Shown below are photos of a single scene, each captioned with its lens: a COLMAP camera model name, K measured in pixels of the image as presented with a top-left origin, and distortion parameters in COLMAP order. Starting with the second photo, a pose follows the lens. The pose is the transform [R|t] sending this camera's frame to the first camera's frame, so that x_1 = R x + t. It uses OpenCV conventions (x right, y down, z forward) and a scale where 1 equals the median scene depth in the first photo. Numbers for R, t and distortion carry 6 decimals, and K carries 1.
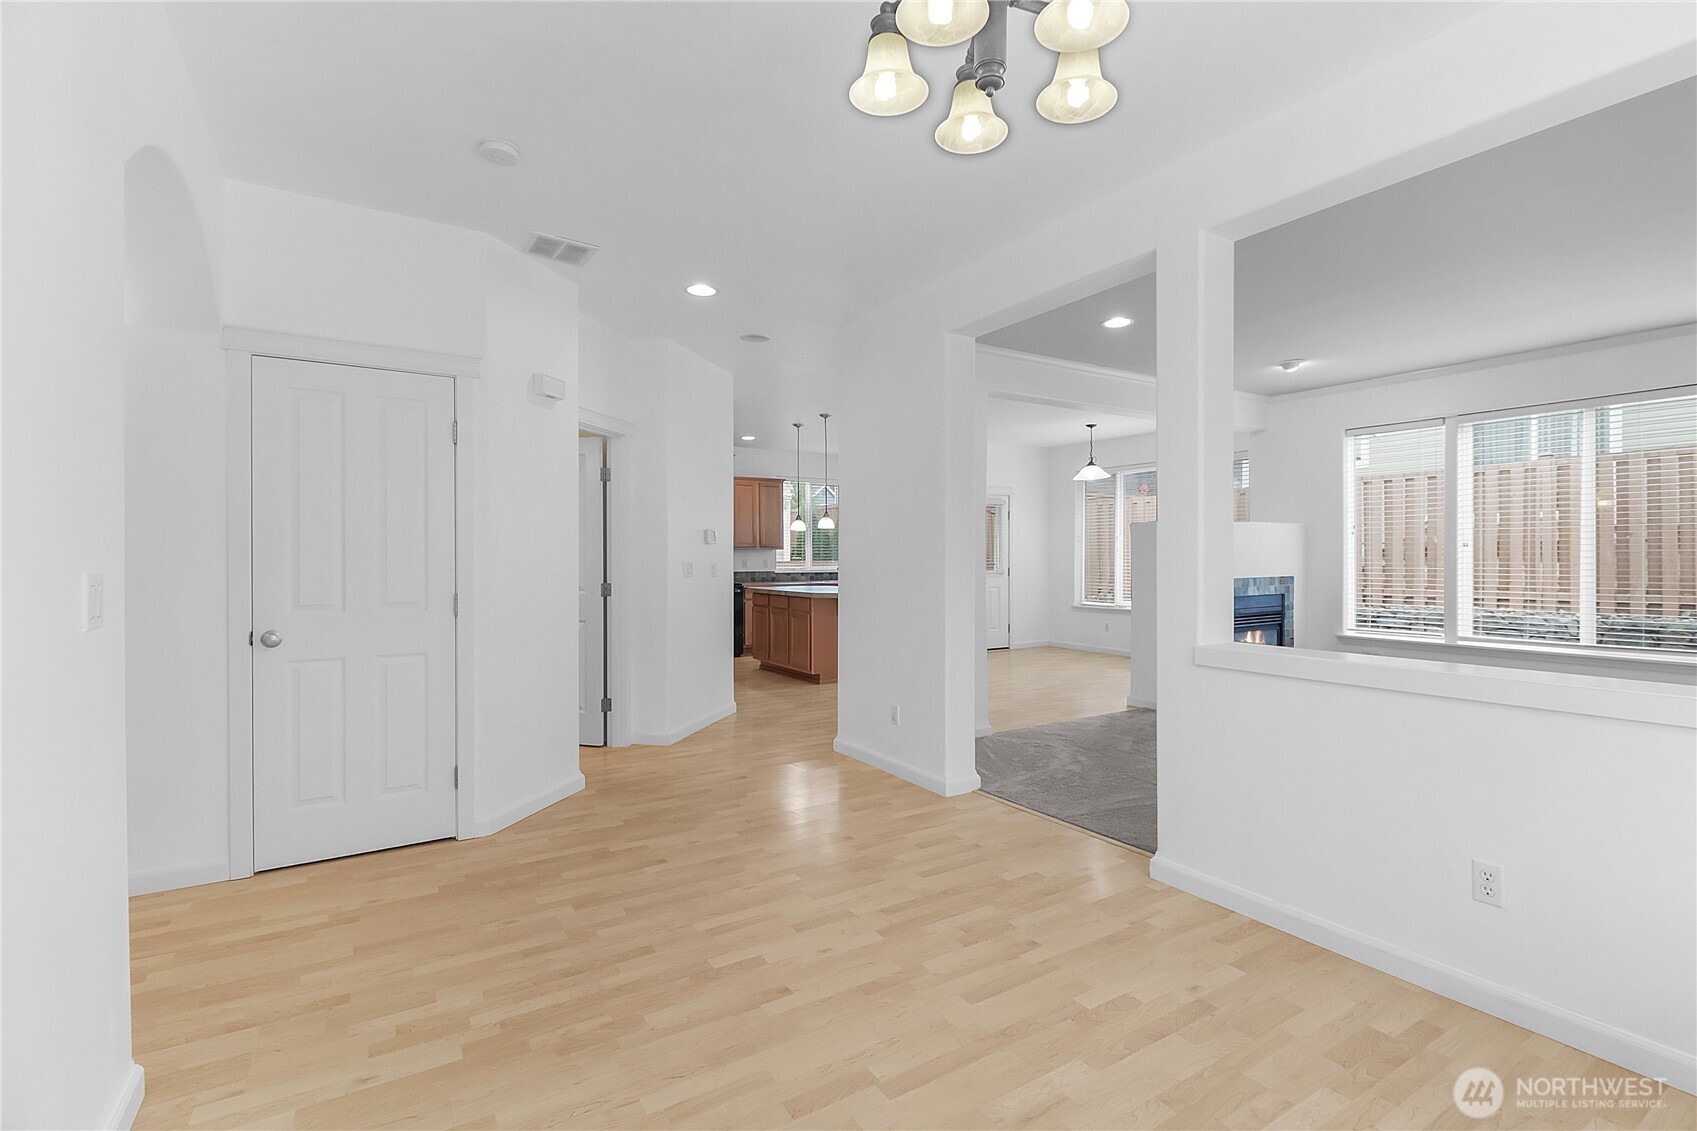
lens RADIAL K [[778.4, 0, 860.4], [0, 778.4, 563.7], [0, 0, 1]] dist [0.011062, -0.002729]
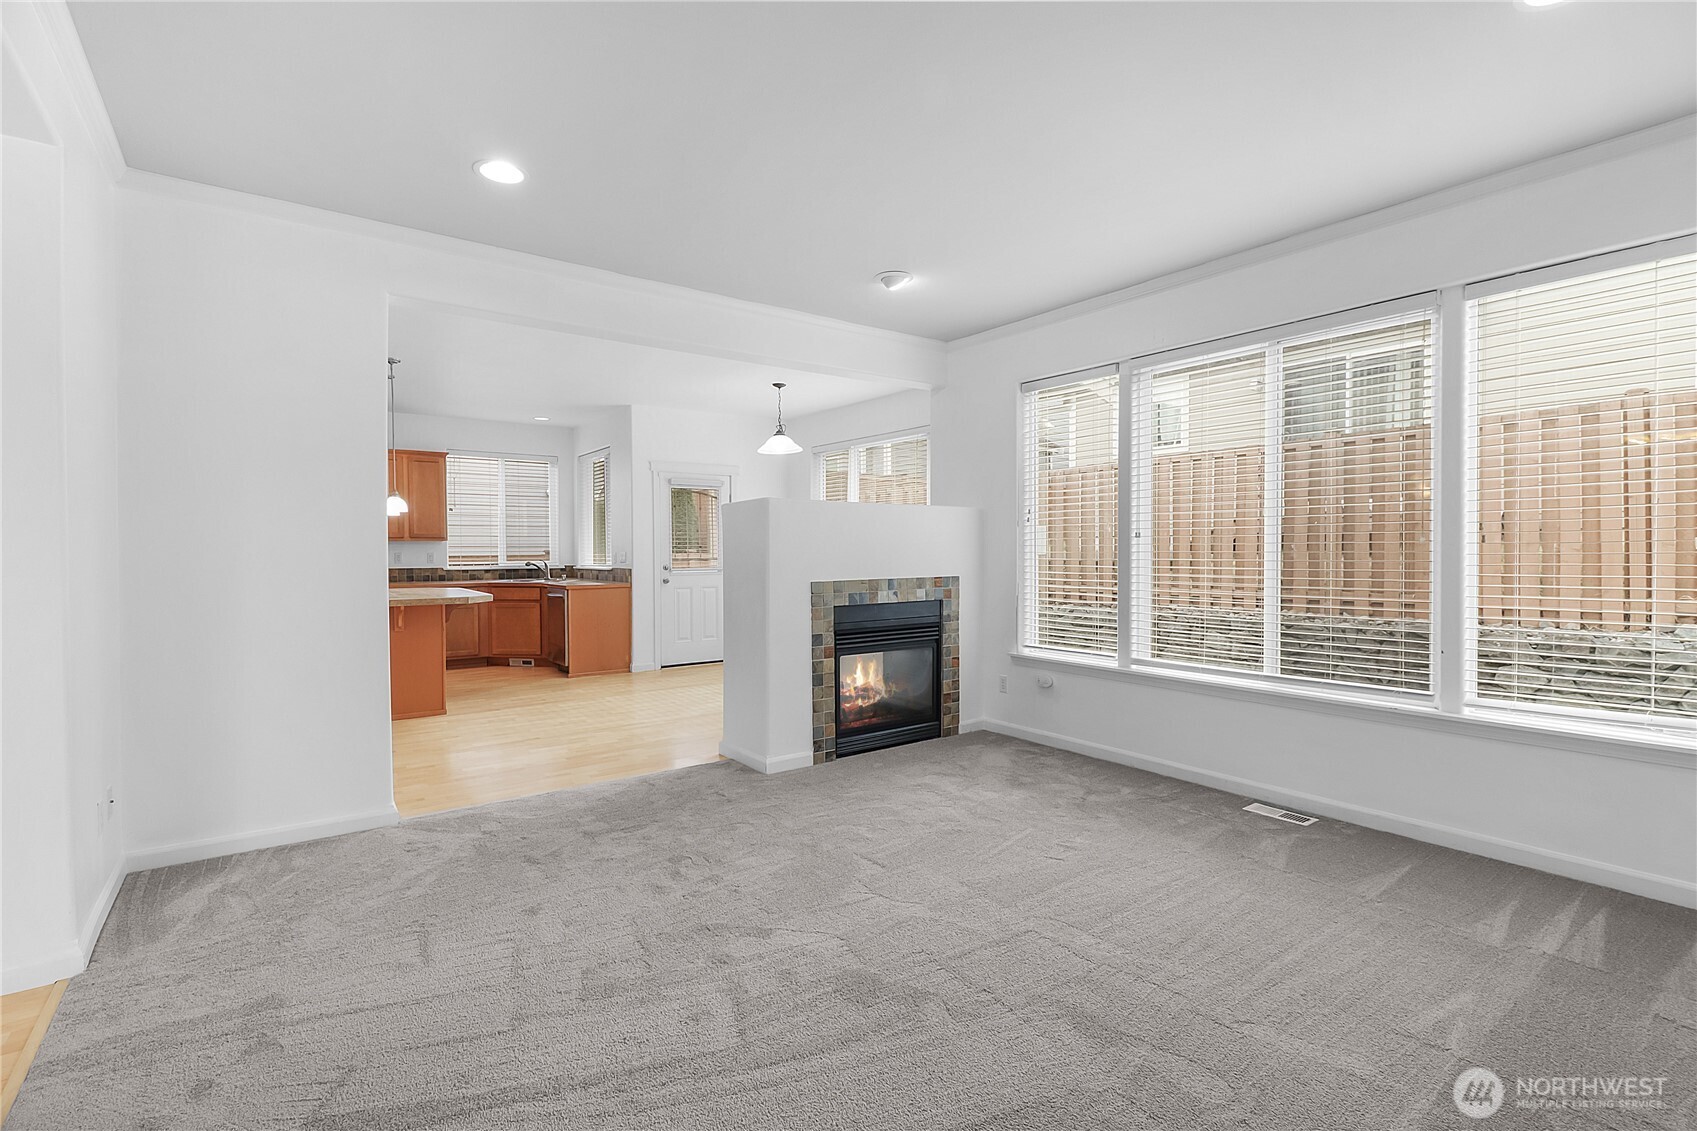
lens RADIAL K [[778.4, 0, 857.7], [0, 778.4, 555.2], [0, 0, 1]] dist [0.011062, -0.002729]
pose [[0.997629, -0.000602, 0.068817, 0.409560], [0.000596, 1.000000, 0.000109, -0.004456], [-0.068817, -0.000067, 0.997629, 0.256588]]
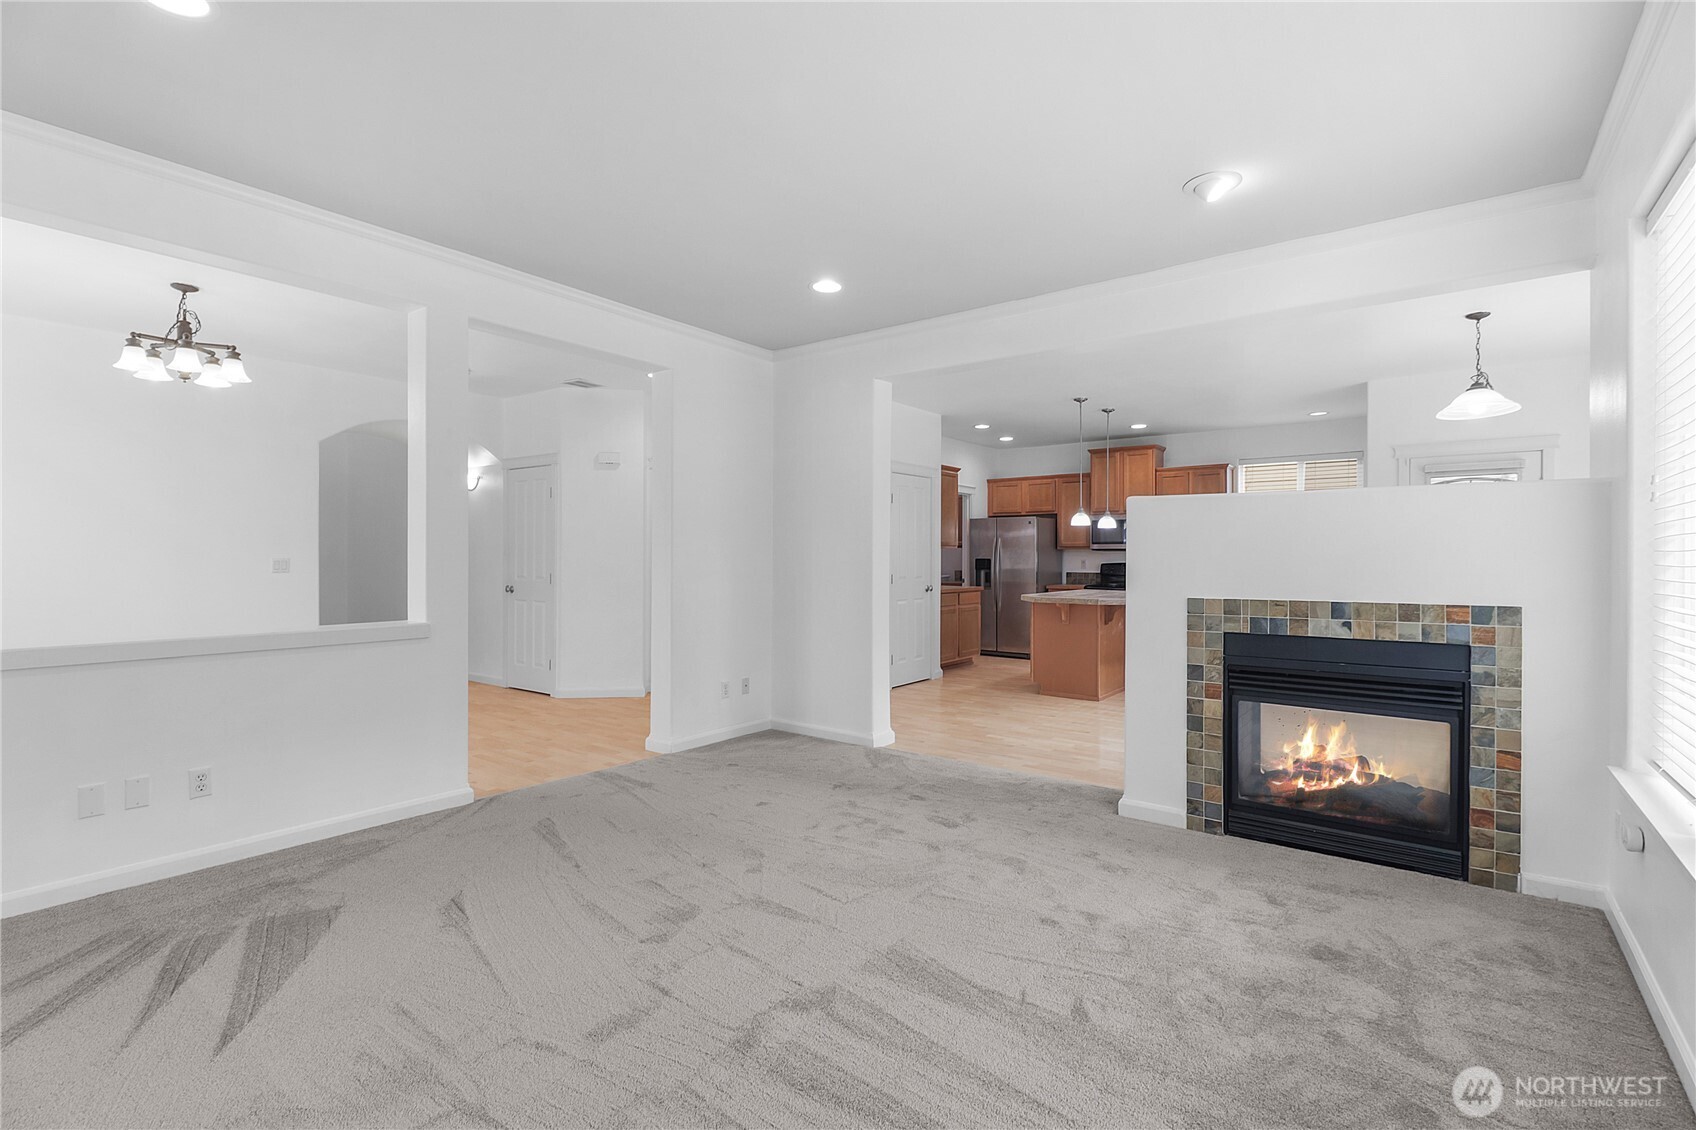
lens RADIAL K [[777.9, 0, 858.8], [0, 777.9, 557.3], [0, 0, 1]] dist [0.011062, -0.002729]
pose [[0.351460, 0.003709, -0.936196, 0.831630], [-0.011586, 0.999933, -0.000388, -0.006410], [0.936131, 0.010983, 0.351479, 0.525728]]
